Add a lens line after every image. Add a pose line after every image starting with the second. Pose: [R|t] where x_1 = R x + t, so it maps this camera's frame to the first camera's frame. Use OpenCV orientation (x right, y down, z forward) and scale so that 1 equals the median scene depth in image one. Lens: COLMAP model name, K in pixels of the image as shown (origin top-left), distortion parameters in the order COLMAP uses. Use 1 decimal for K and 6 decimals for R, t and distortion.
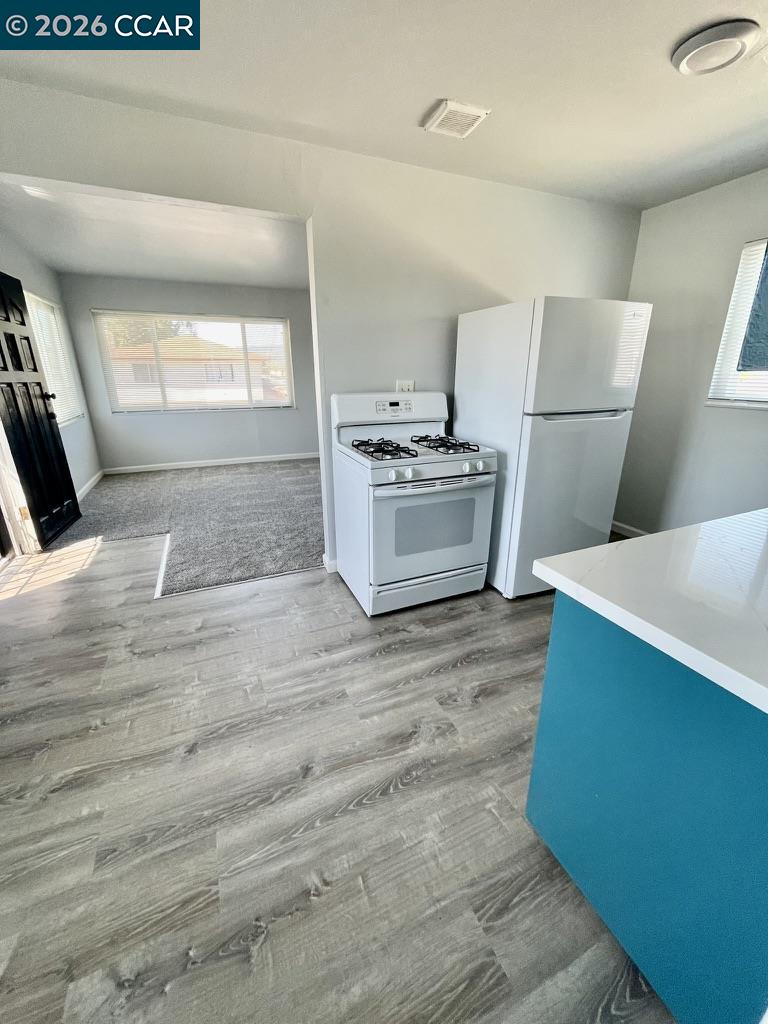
lens RADIAL K [[414.2, 0, 384.3], [0, 414.2, 513.7], [0, 0, 1]] dist [-0.001660, -0.000171]
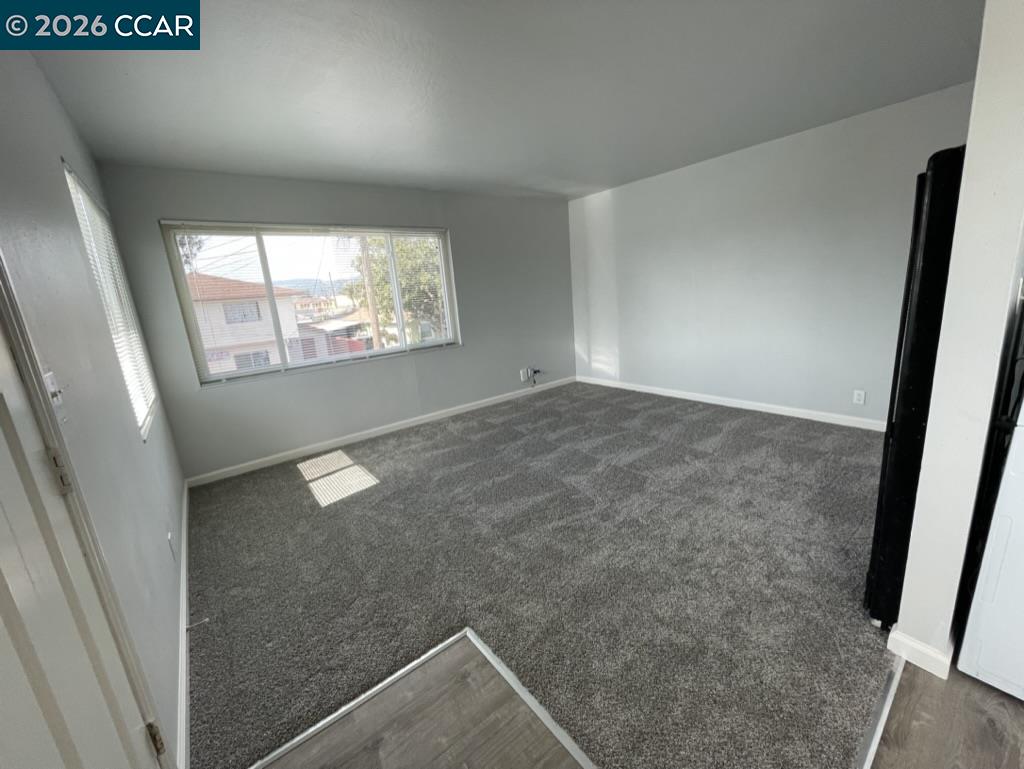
lens RADIAL K [[414.2, 0, 513.3], [0, 414.2, 384.1], [0, 0, 1]] dist [-0.001660, -0.000171]
pose [[0.964908, -0.126224, 0.230260, -0.893538], [0.151966, 0.983550, -0.097650, -0.289942], [-0.214147, 0.129215, 0.968217, 0.796902]]
